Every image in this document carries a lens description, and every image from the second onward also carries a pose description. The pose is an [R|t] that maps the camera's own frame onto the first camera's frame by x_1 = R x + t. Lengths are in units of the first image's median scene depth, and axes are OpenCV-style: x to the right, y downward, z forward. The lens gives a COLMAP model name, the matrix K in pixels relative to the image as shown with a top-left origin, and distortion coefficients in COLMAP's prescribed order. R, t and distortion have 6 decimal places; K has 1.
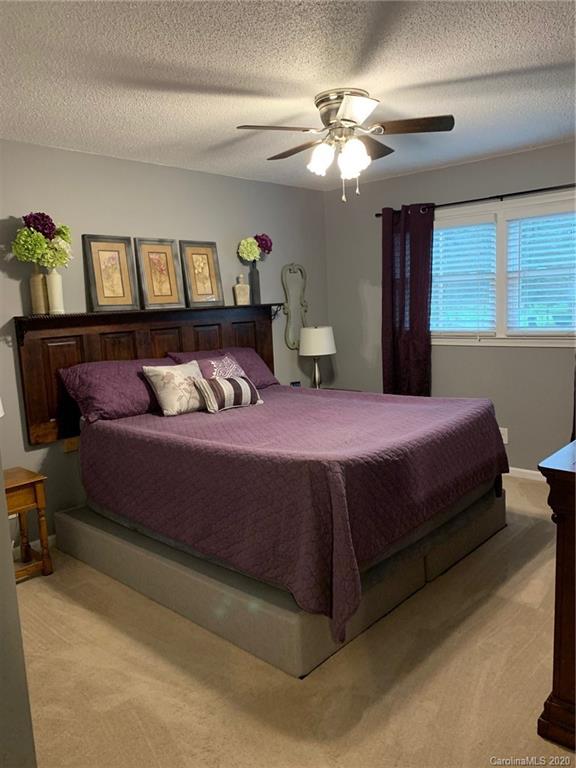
lens RADIAL K [[584.7, 0, 289.6], [0, 584.7, 384.8], [0, 0, 1]] dist [0.015006, 0.007926]
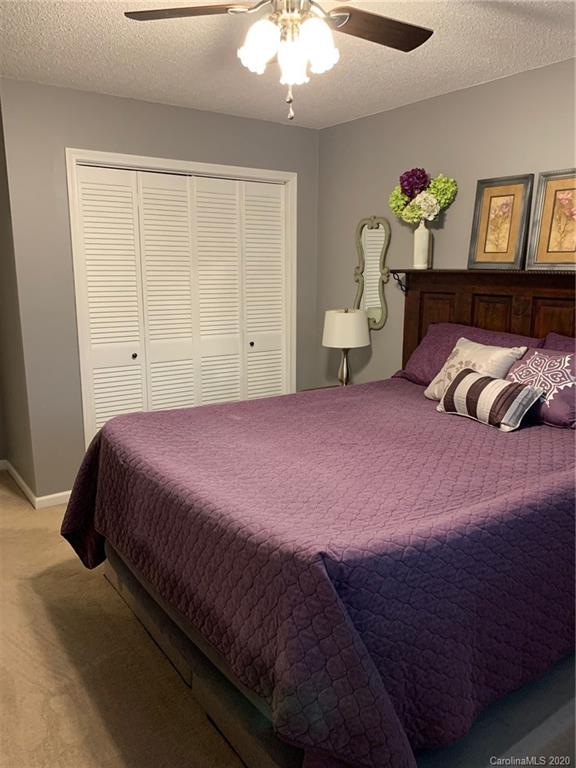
lens RADIAL K [[584.7, 0, 288.5], [0, 584.7, 386.3], [0, 0, 1]] dist [0.015006, 0.007926]
pose [[-0.193982, 0.236326, -0.952114, 0.590586], [-0.147616, 0.952467, 0.266489, -0.145162], [0.969835, 0.192241, -0.149876, 0.860914]]
